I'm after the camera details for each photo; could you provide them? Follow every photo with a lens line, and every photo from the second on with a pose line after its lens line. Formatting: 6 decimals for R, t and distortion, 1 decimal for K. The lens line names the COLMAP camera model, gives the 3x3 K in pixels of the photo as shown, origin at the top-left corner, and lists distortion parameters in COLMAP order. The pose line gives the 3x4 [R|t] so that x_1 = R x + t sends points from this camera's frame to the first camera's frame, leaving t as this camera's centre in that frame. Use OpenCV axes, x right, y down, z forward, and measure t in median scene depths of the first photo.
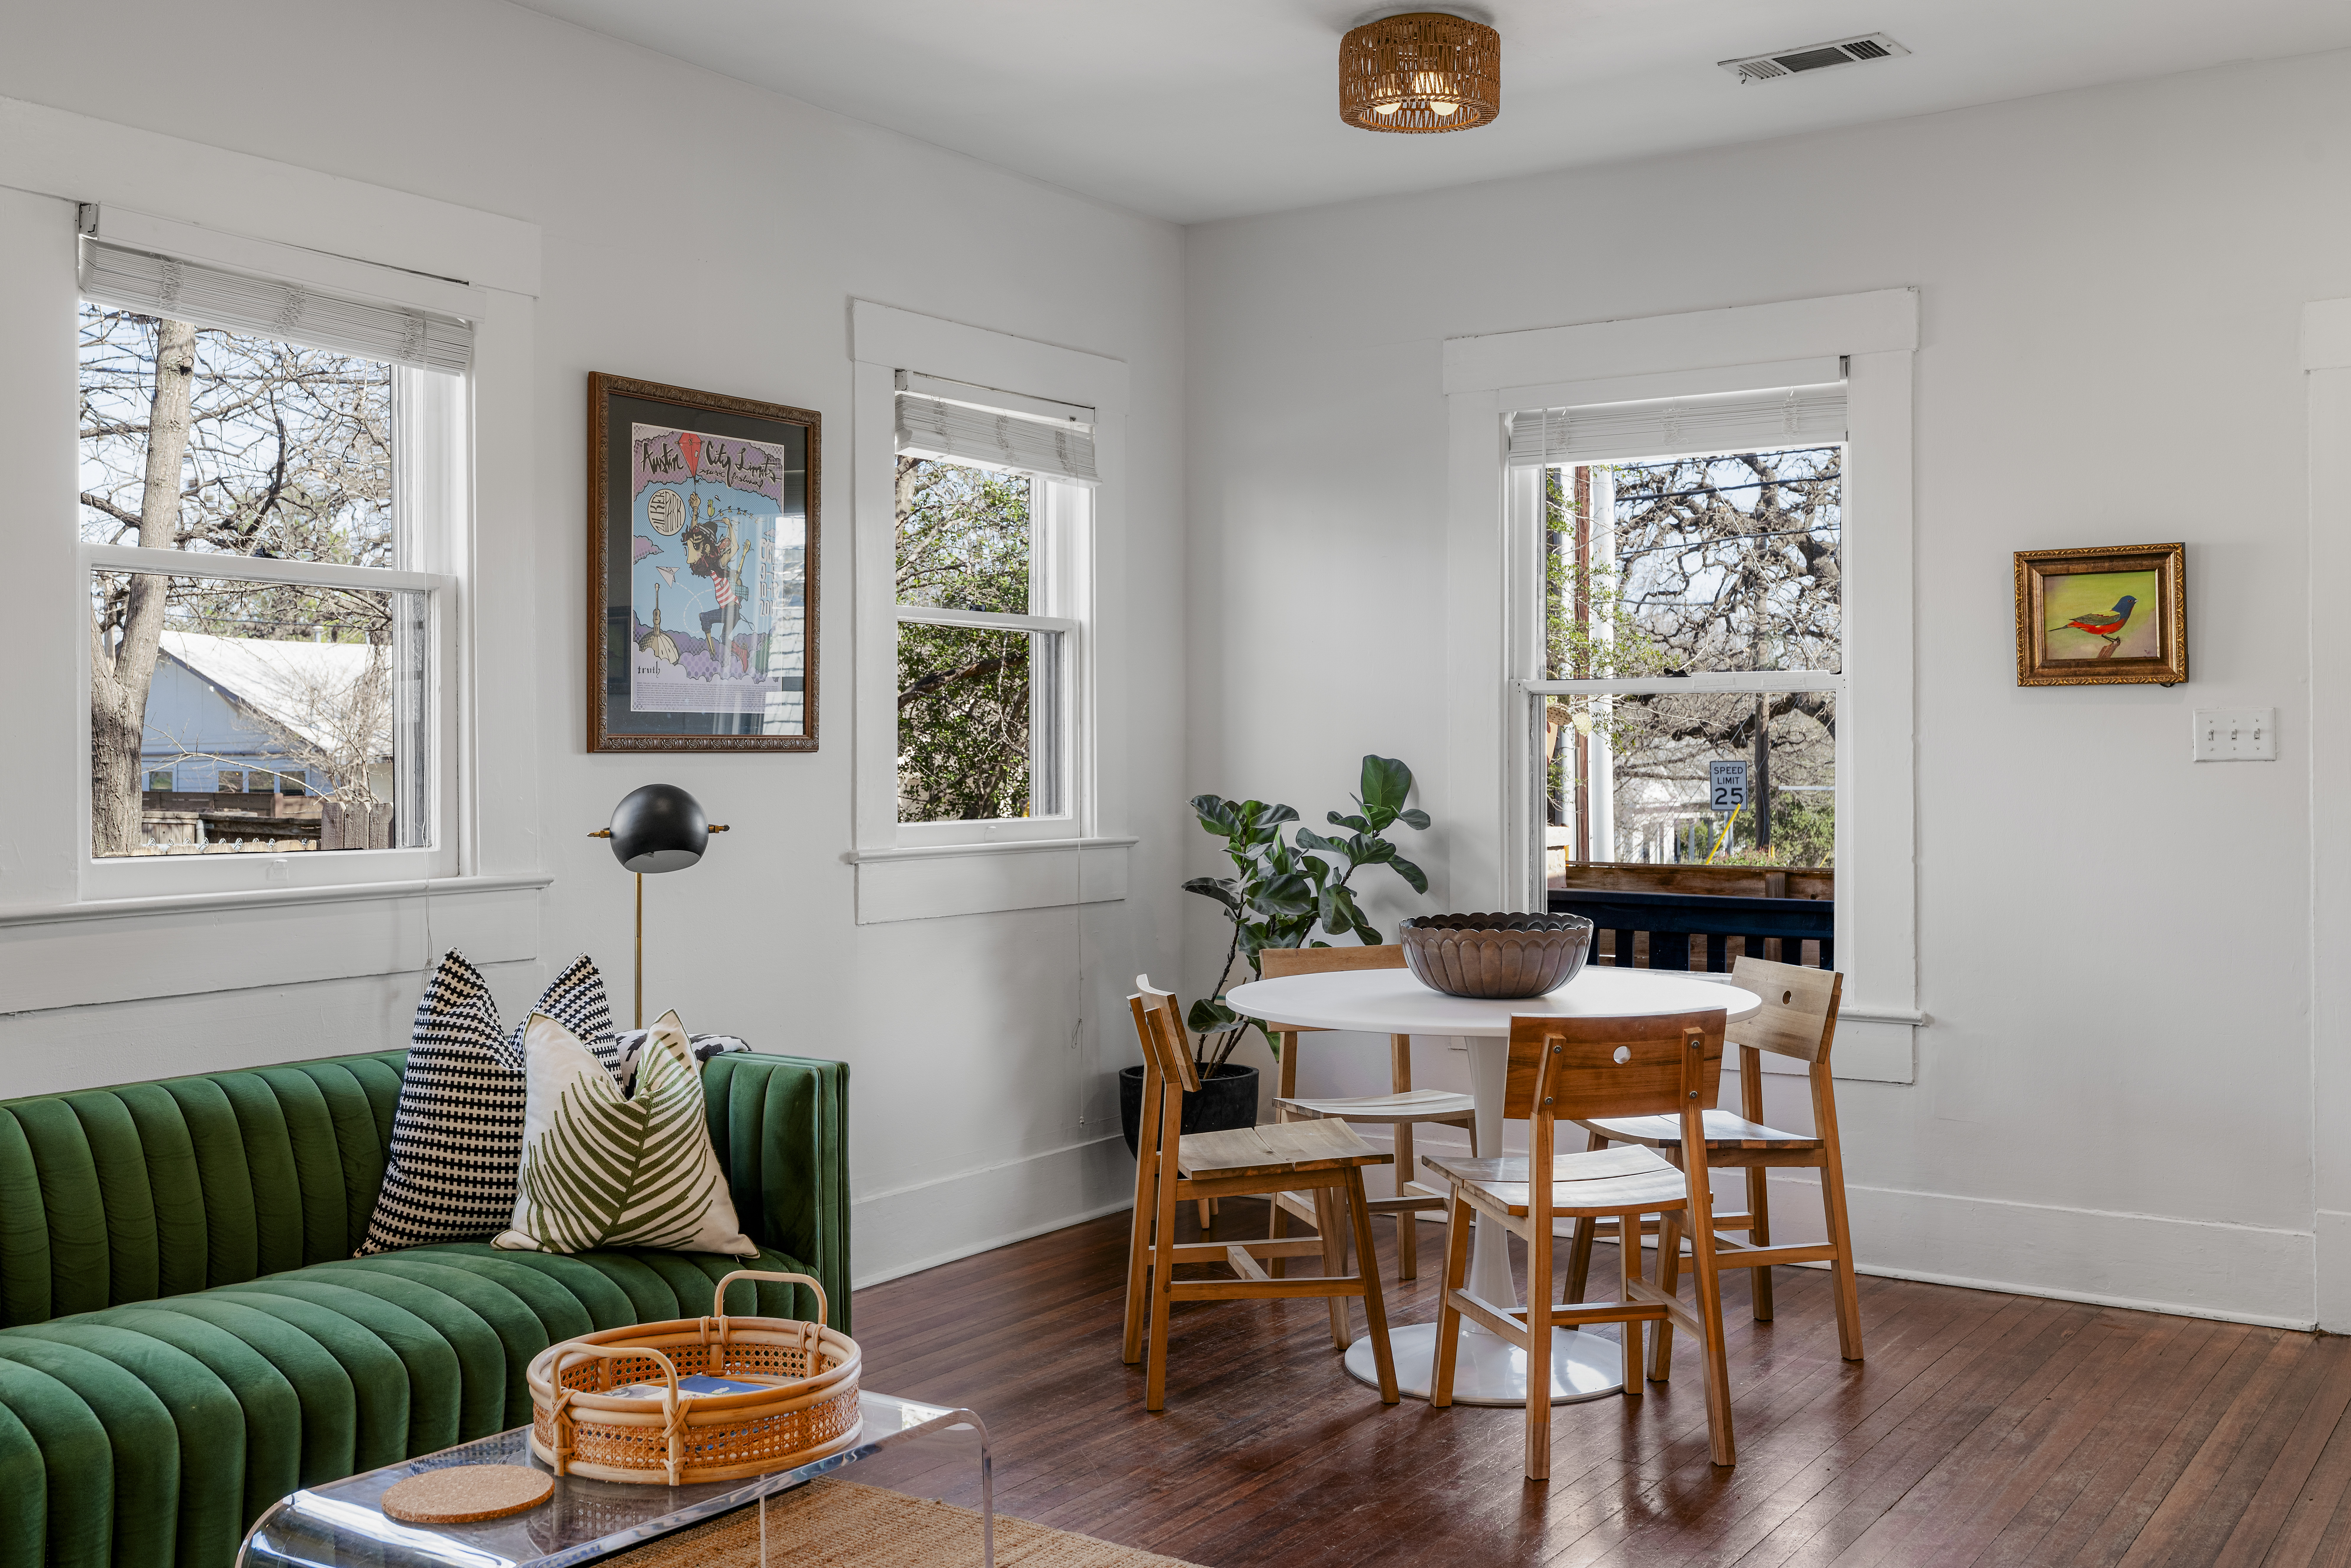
lens RADIAL K [[2307.7, 0, 1164.5], [0, 2307.7, 741.5], [0, 0, 1]] dist [0.012031, 0.000000]
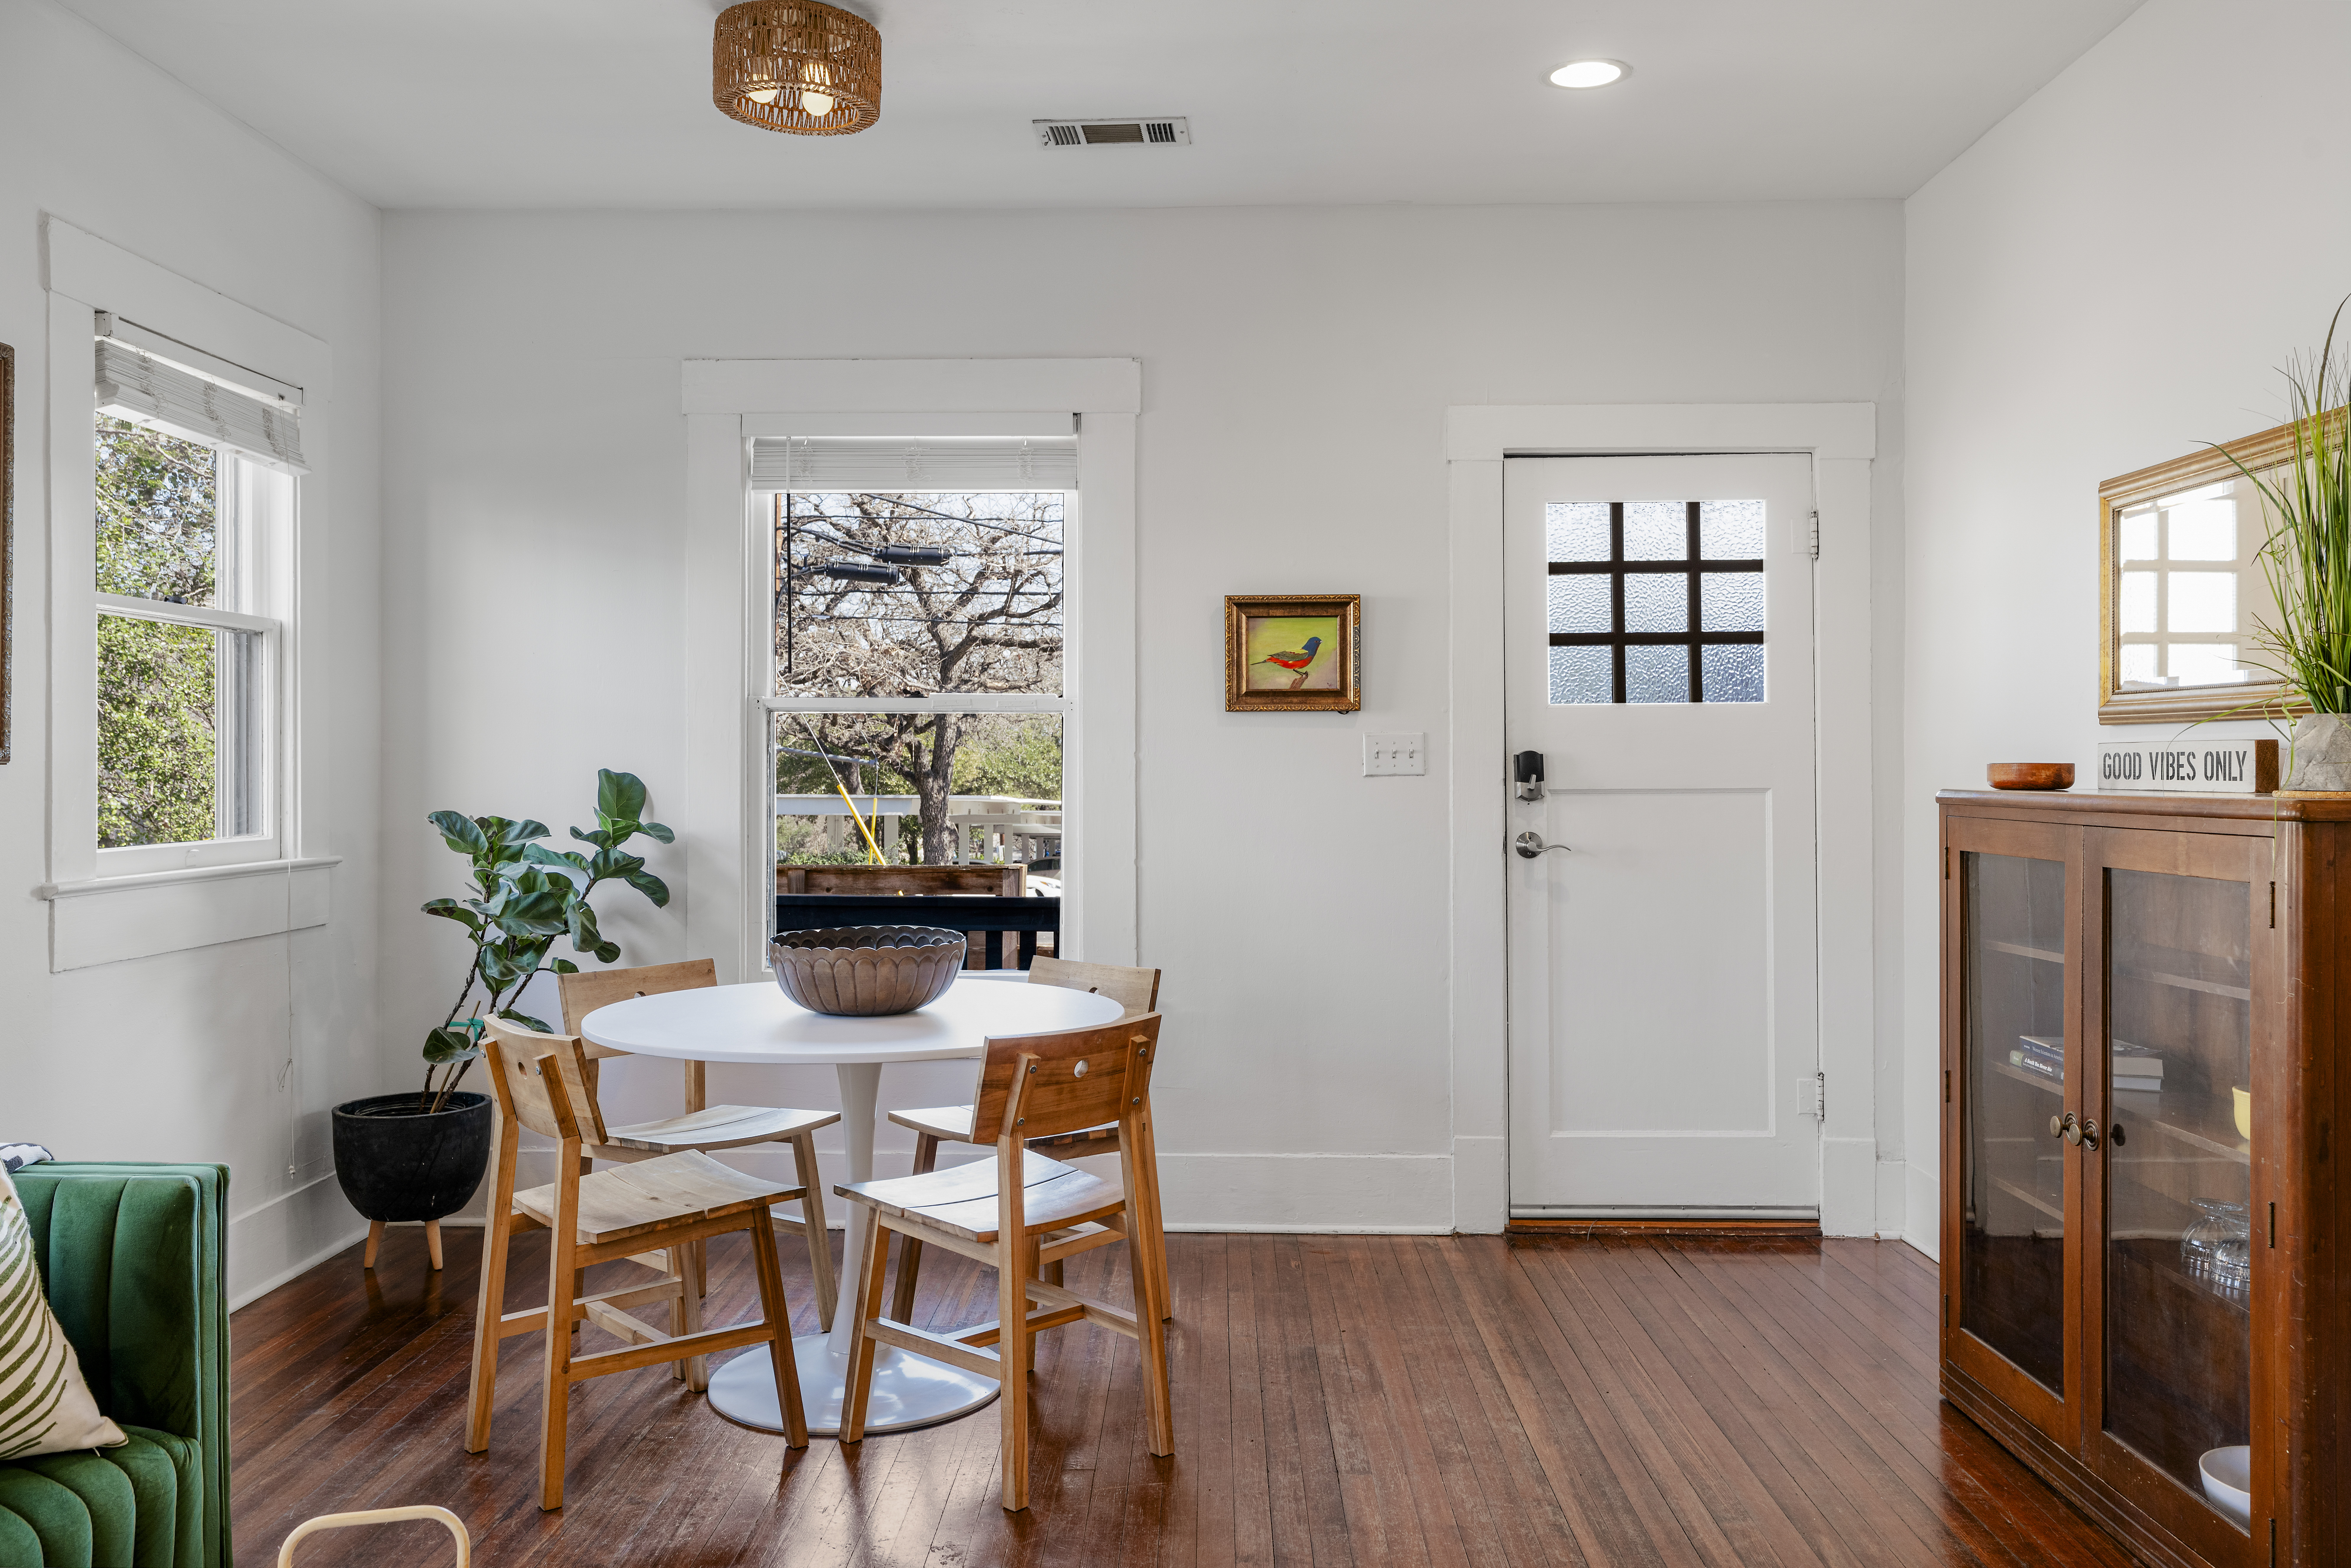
lens RADIAL K [[1841.2, 0, 1171.2], [0, 1841.2, 772.6], [0, 0, 1]] dist [-0.000595, 0.001420]
pose [[0.844118, 0.001263, 0.536156, -0.157441], [-0.005431, 0.999966, 0.006195, 0.001487], [-0.536130, -0.008141, 0.844096, 0.240967]]
